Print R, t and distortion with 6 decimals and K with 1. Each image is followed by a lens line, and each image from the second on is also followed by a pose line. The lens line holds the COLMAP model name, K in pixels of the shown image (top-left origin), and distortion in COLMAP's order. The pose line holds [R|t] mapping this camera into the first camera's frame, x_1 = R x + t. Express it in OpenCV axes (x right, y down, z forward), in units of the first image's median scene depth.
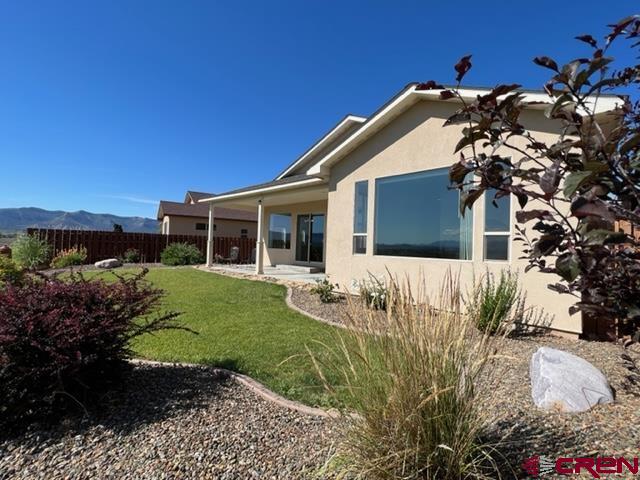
lens RADIAL K [[283.6, 0, 320.1], [0, 283.6, 238.9], [0, 0, 1]] dist [-0.000412, -0.000044]
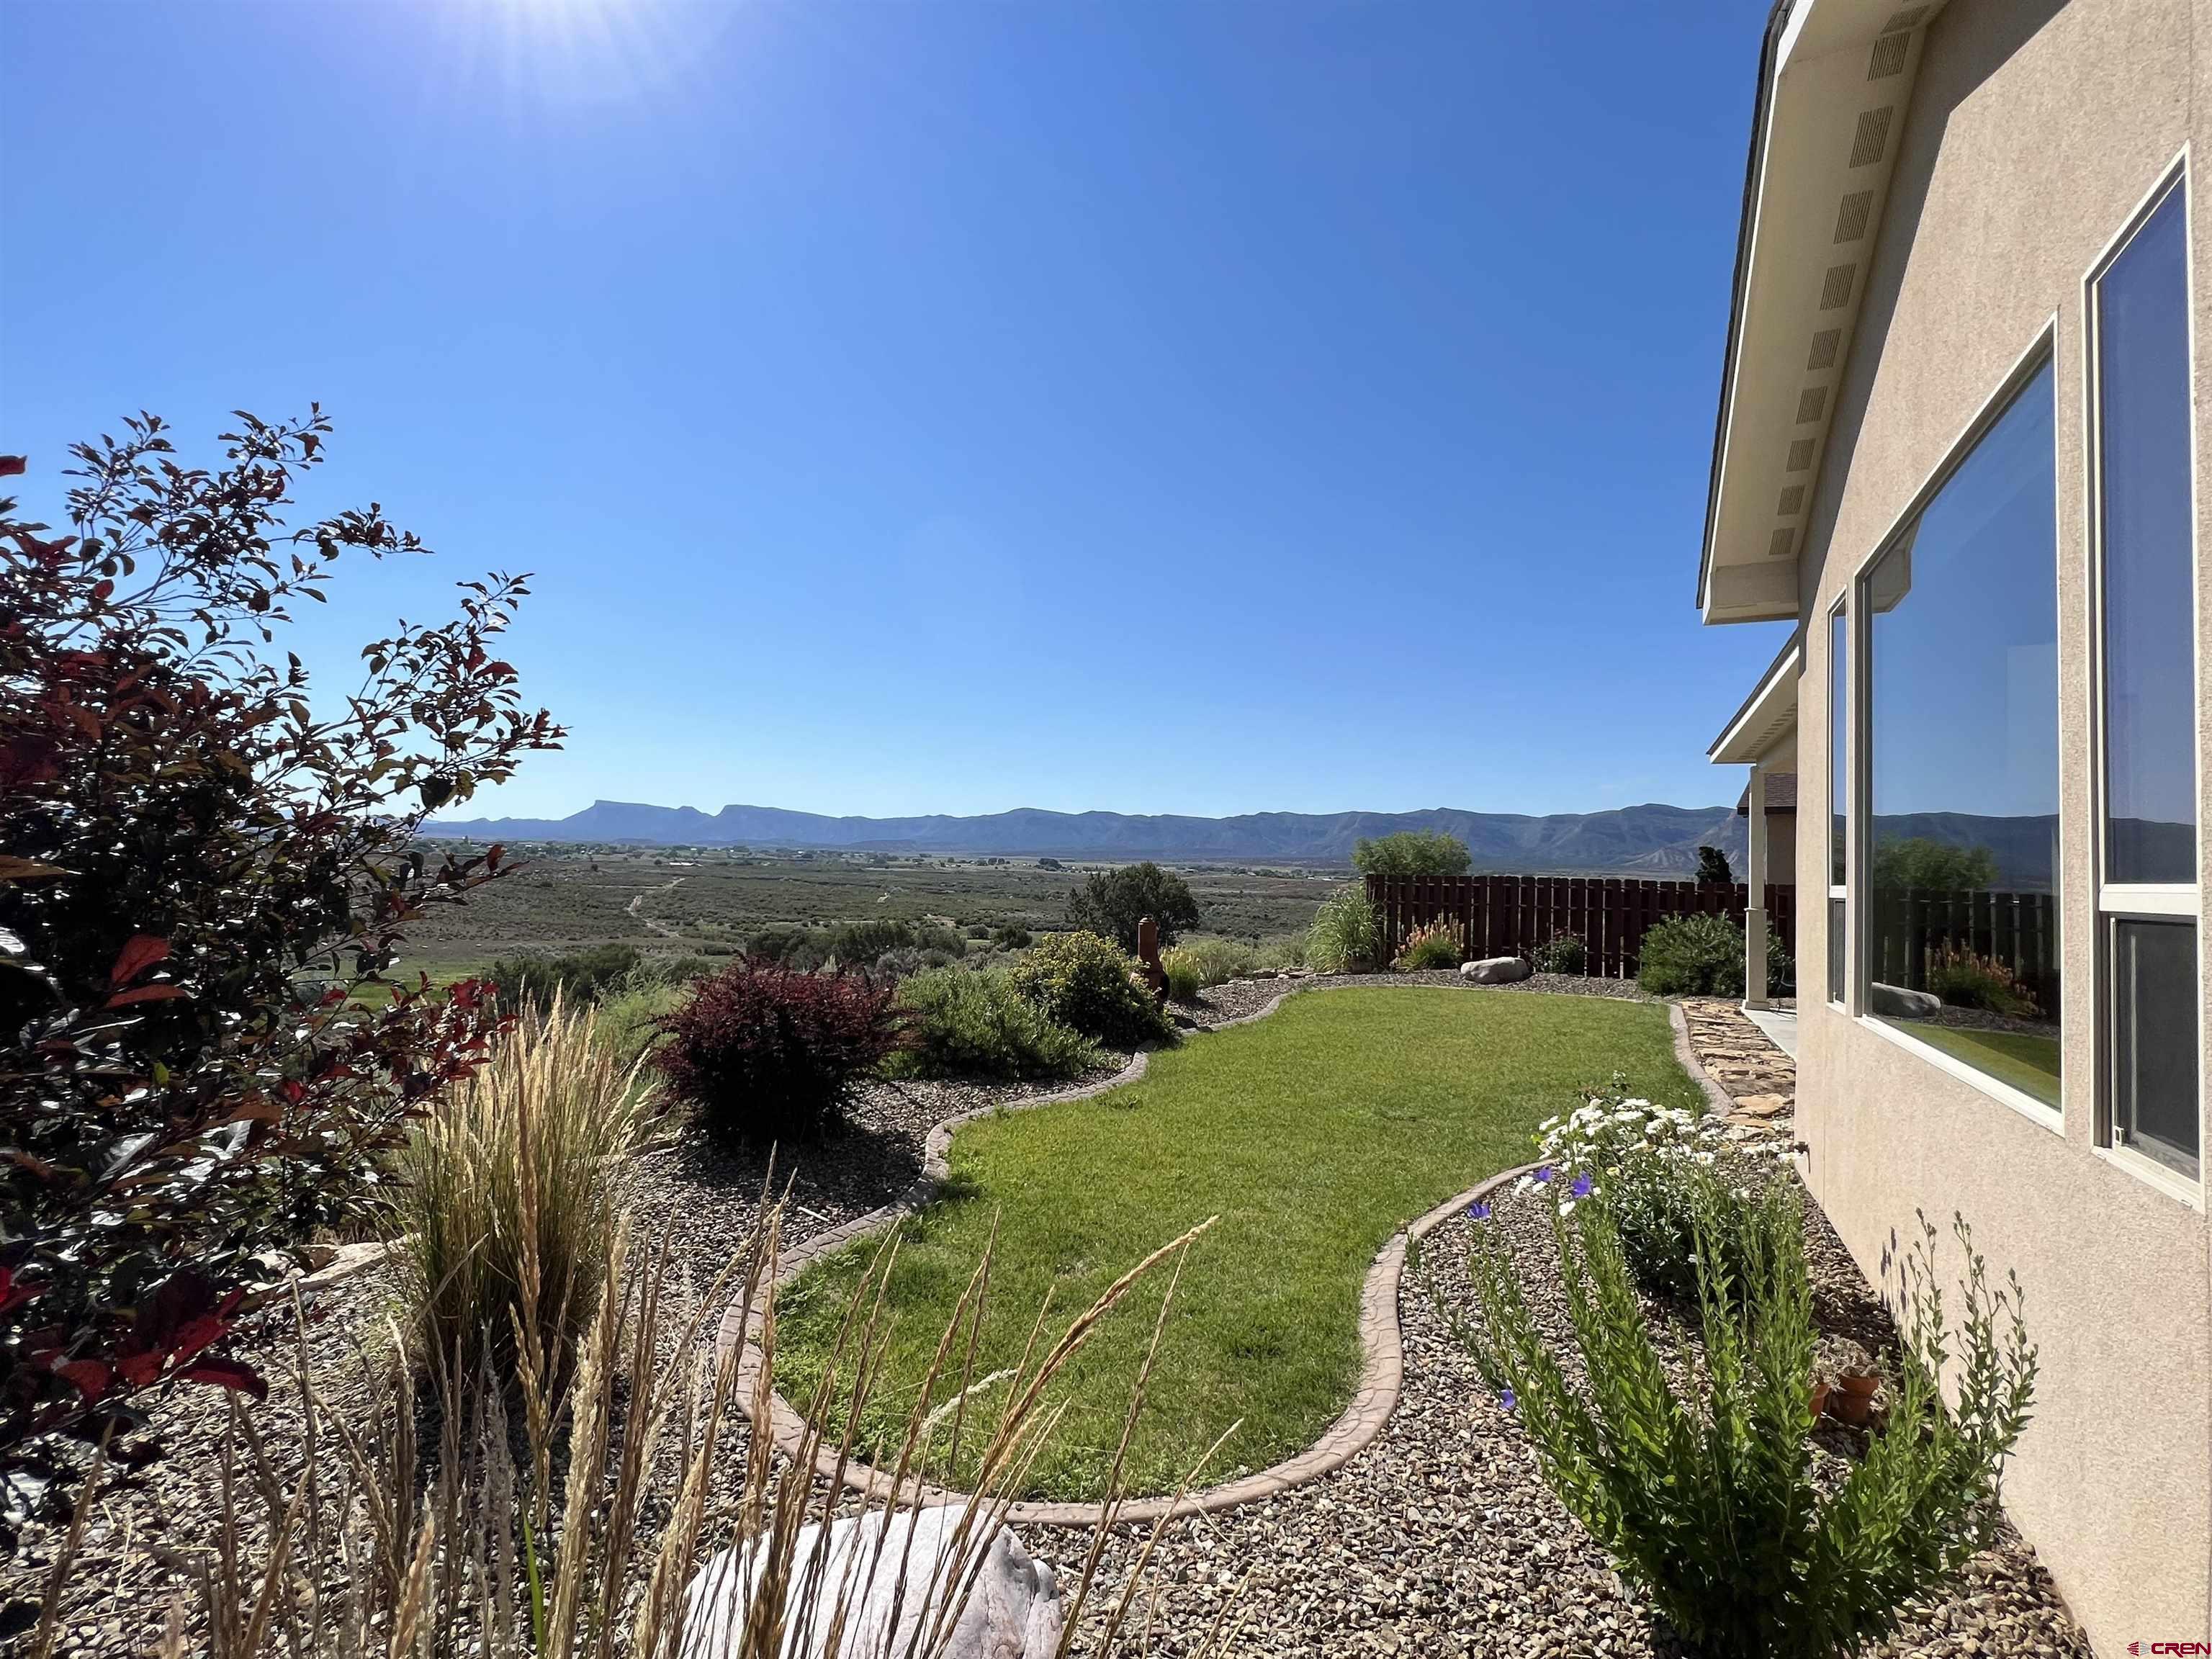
lens RADIAL K [[979.5, 0, 1109.0], [0, 979.5, 824.1], [0, 0, 1]] dist [0.000251, -0.000002]
pose [[0.310957, -0.059956, -0.948531, 0.274024], [-0.011868, 0.997686, -0.066953, -0.005501], [0.950350, 0.032076, 0.309526, 0.169207]]
